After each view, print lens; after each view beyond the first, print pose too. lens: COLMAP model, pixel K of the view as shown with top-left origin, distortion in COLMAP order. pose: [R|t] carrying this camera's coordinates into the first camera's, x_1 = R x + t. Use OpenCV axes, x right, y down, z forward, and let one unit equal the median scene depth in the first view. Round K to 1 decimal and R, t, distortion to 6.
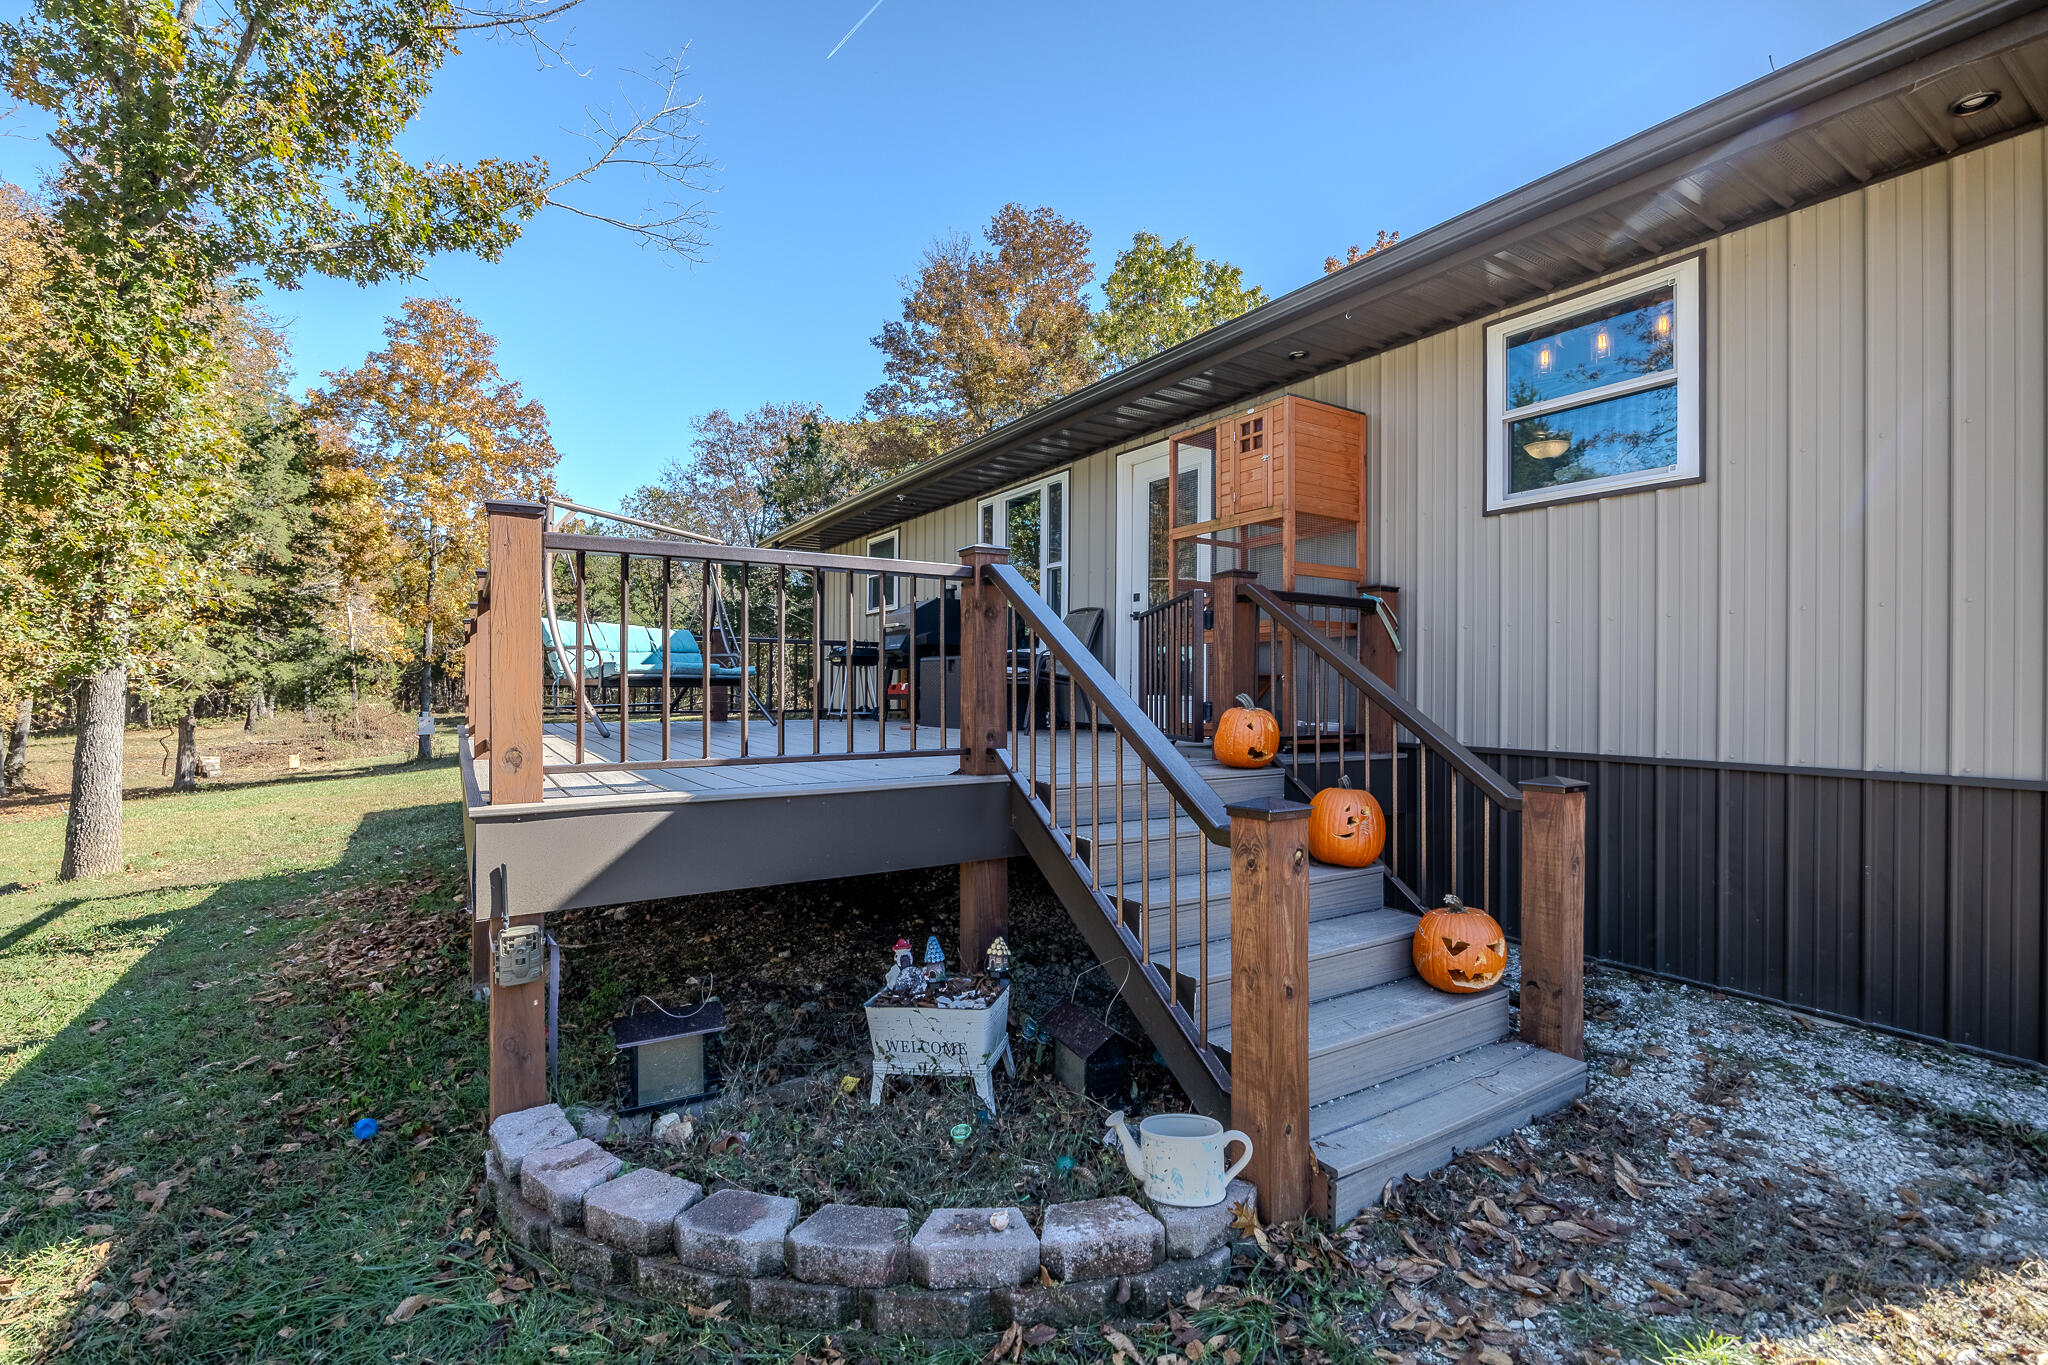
lens RADIAL K [[916.0, 0, 1035.7], [0, 916.0, 687.5], [0, 0, 1]] dist [-0.015008, 0.000382]
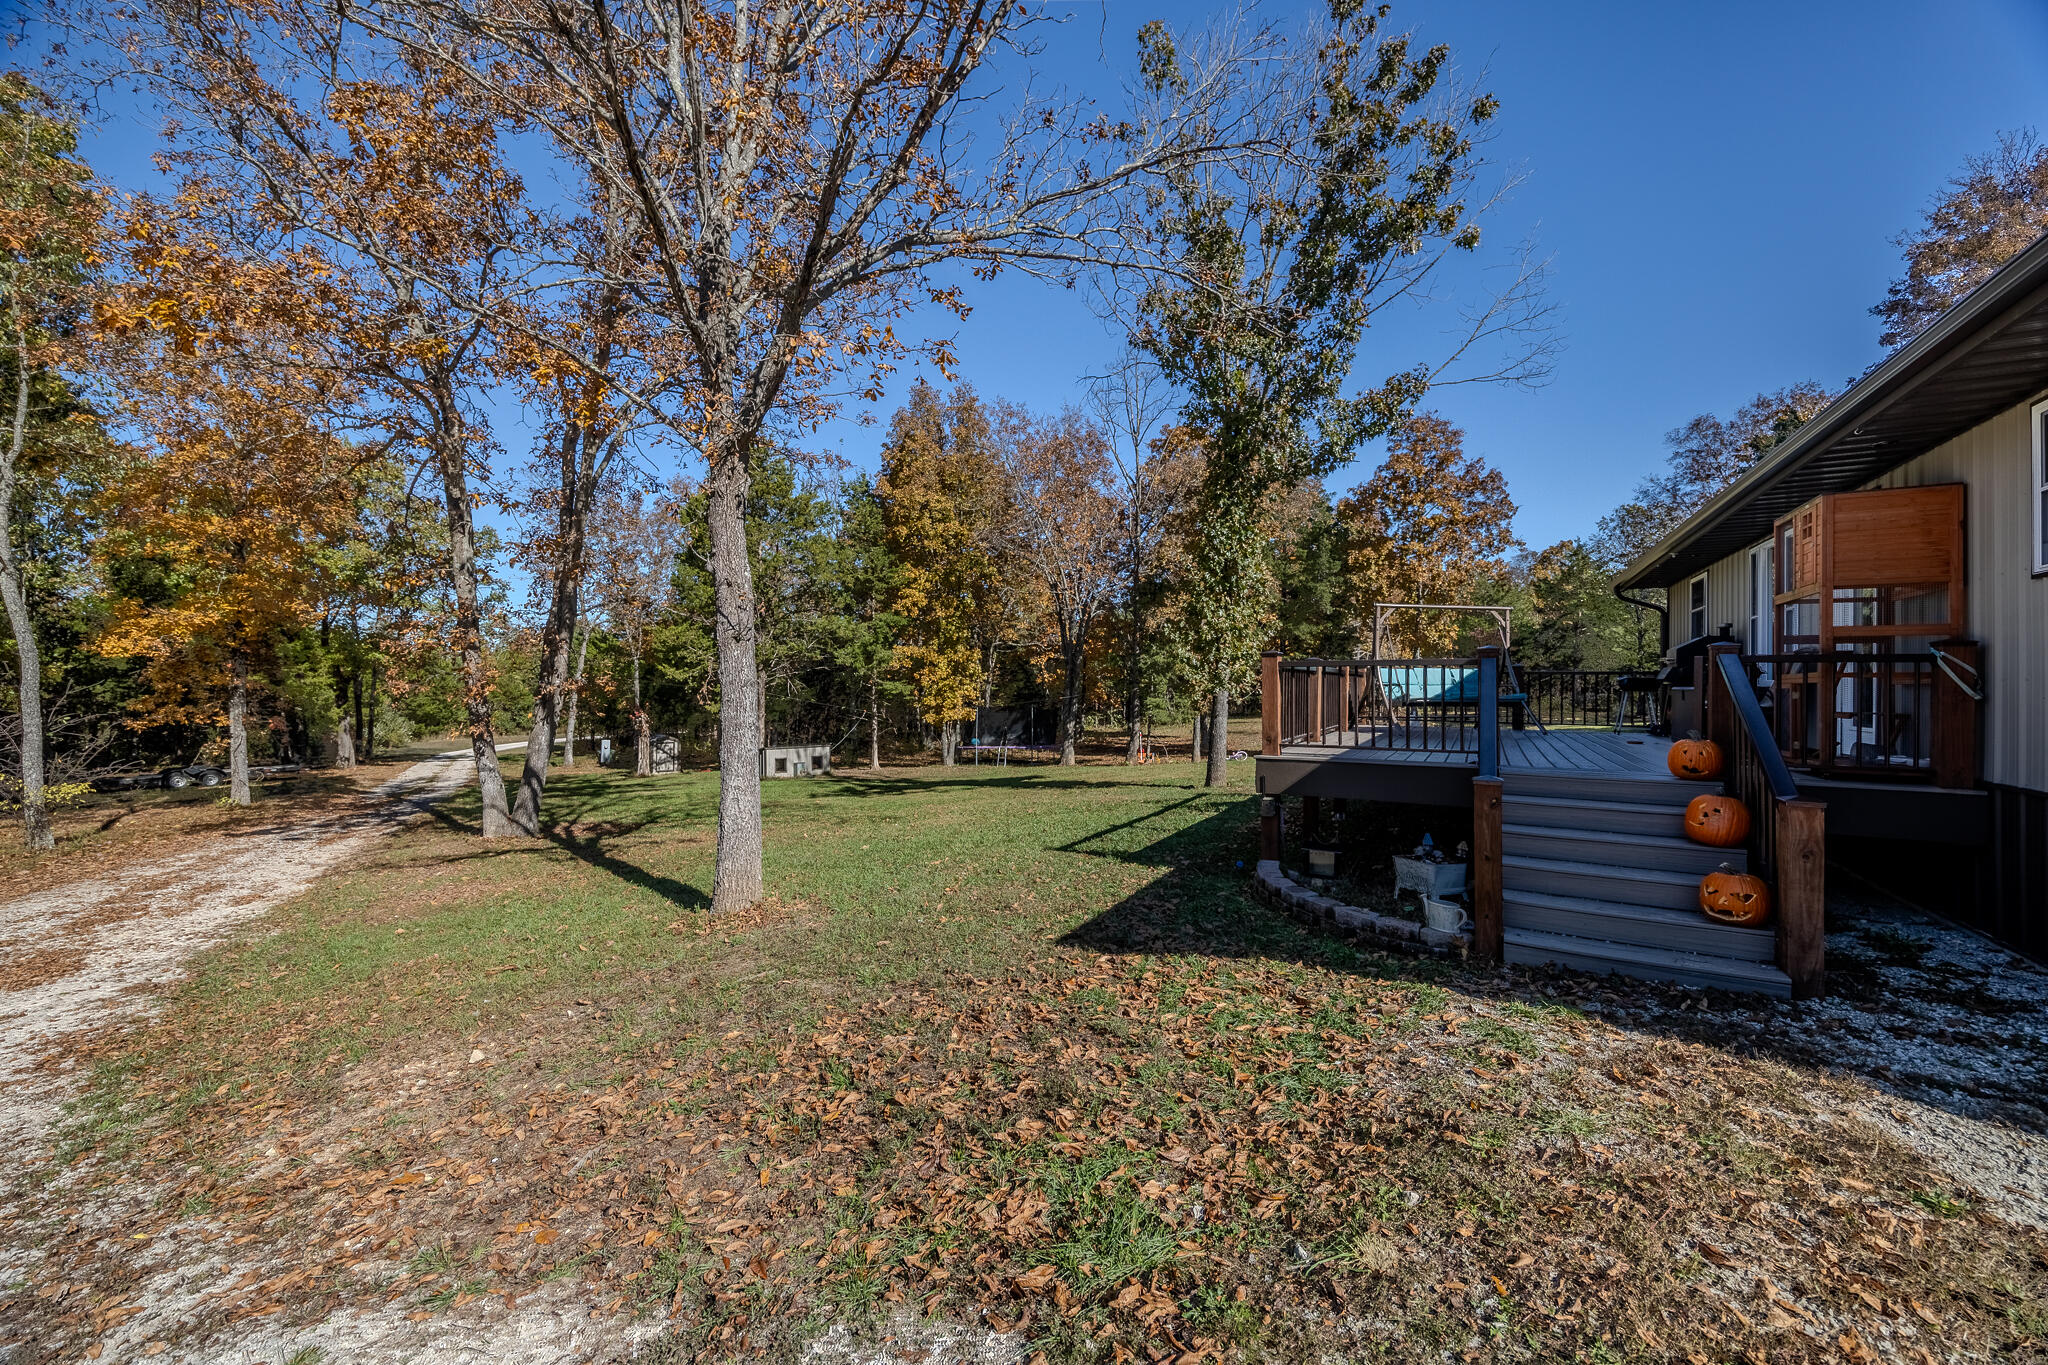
lens RADIAL K [[782.9, 0, 1013.1], [0, 782.9, 681.1], [0, 0, 1]] dist [-0.012473, -0.000145]
pose [[0.444310, -0.004136, -0.895864, 0.150434], [-0.005198, 0.999961, -0.007195, -0.009982], [0.895858, 0.007854, 0.444271, -0.097831]]
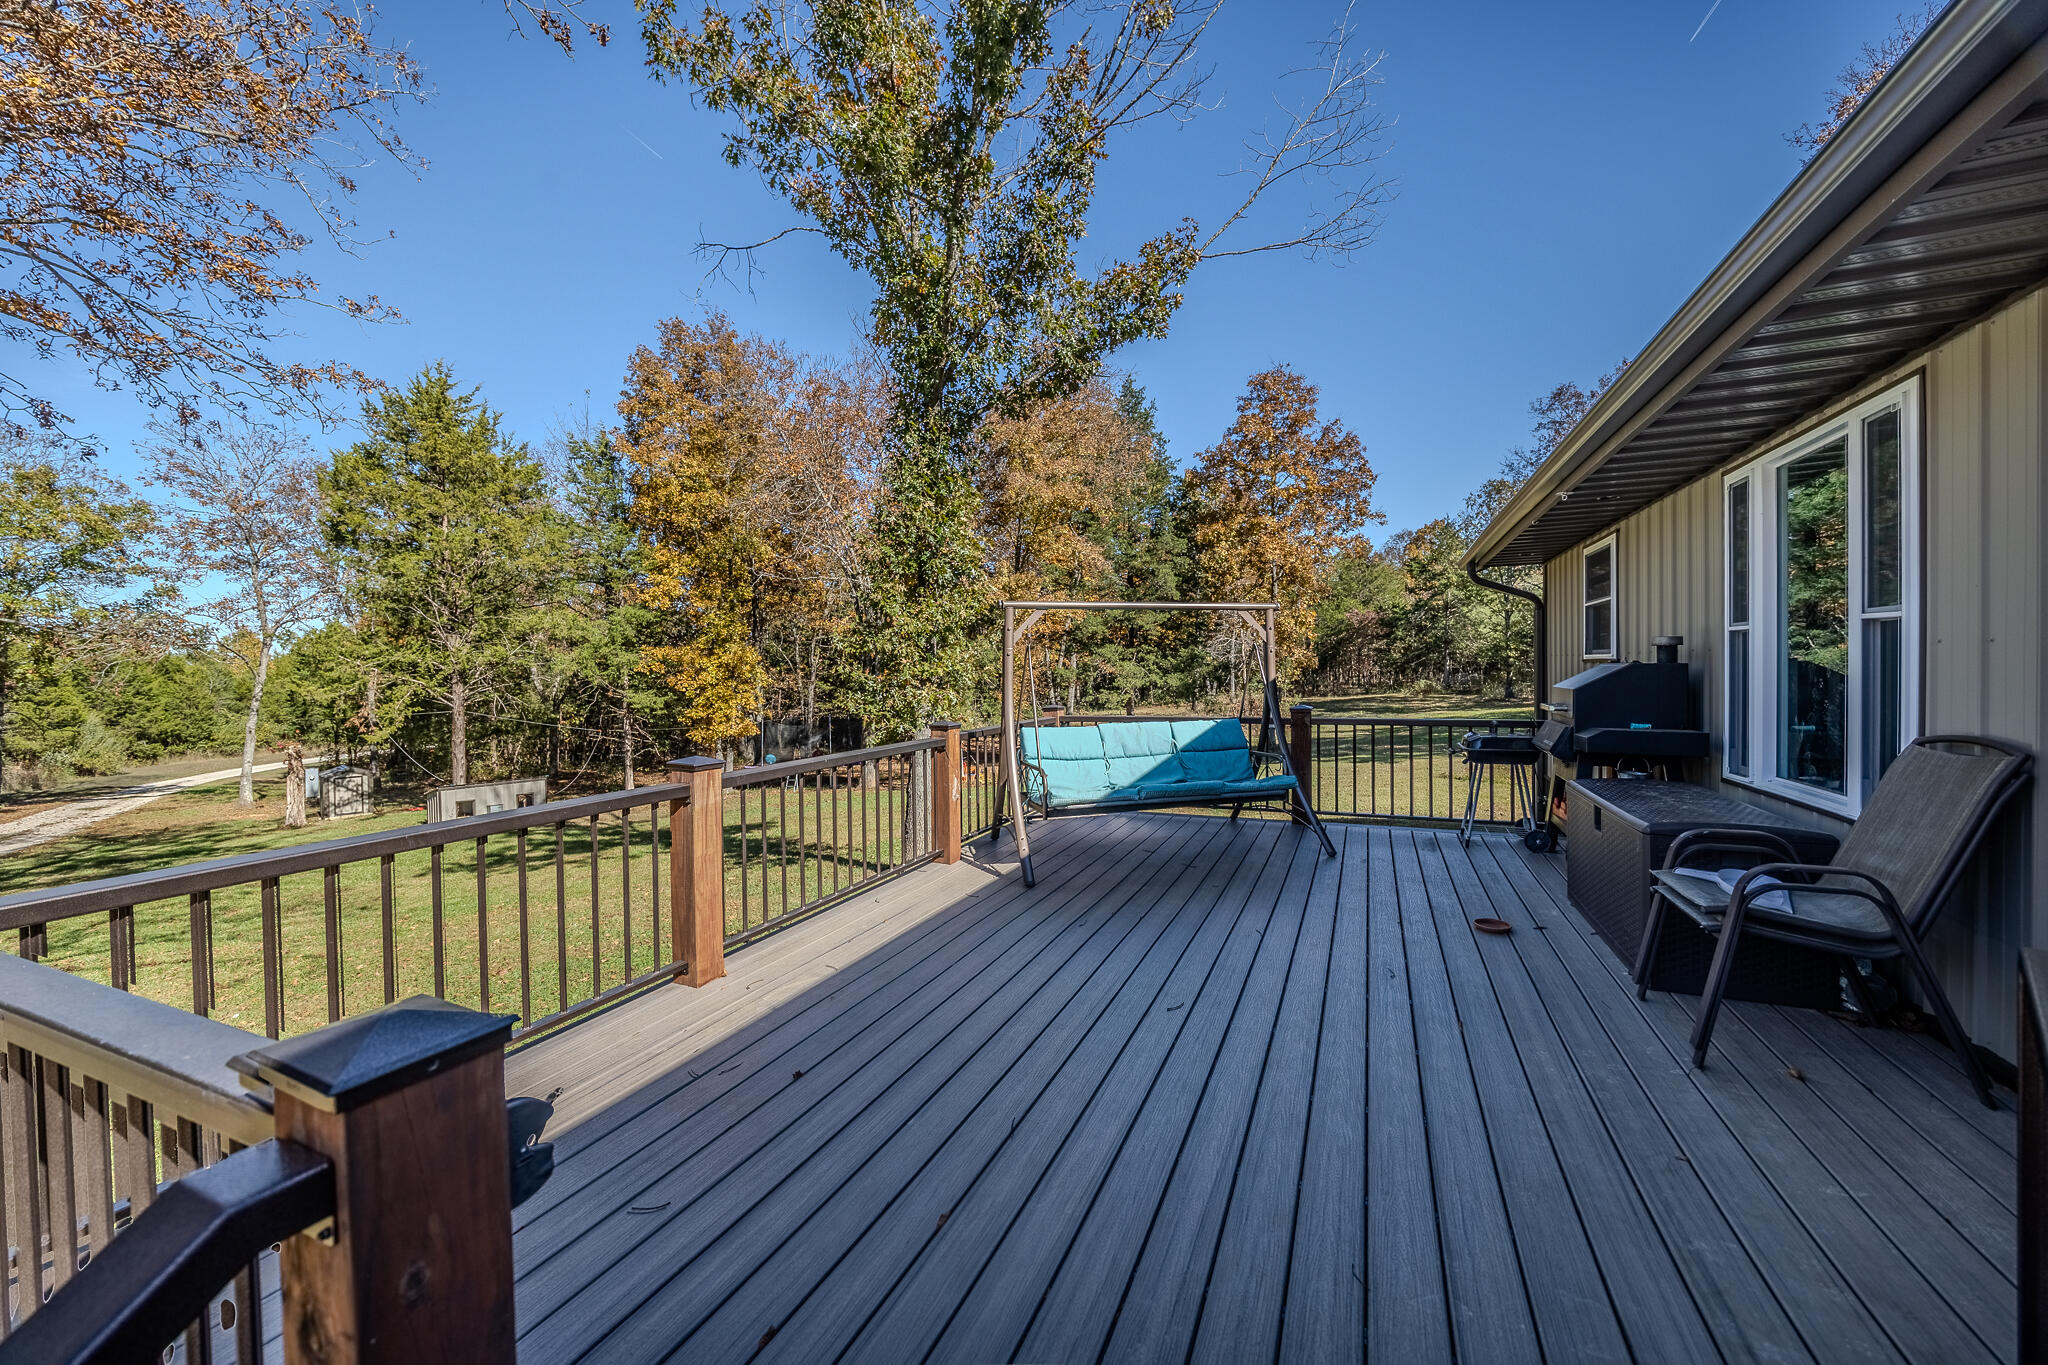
lens RADIAL K [[782.9, 0, 1021.5], [0, 782.9, 677.1], [0, 0, 1]] dist [-0.012473, -0.000145]
pose [[0.549155, -0.002327, -0.835717, 0.032571], [0.018502, 0.999785, 0.009374, -0.038176], [0.835516, -0.020610, 0.549080, 0.160301]]
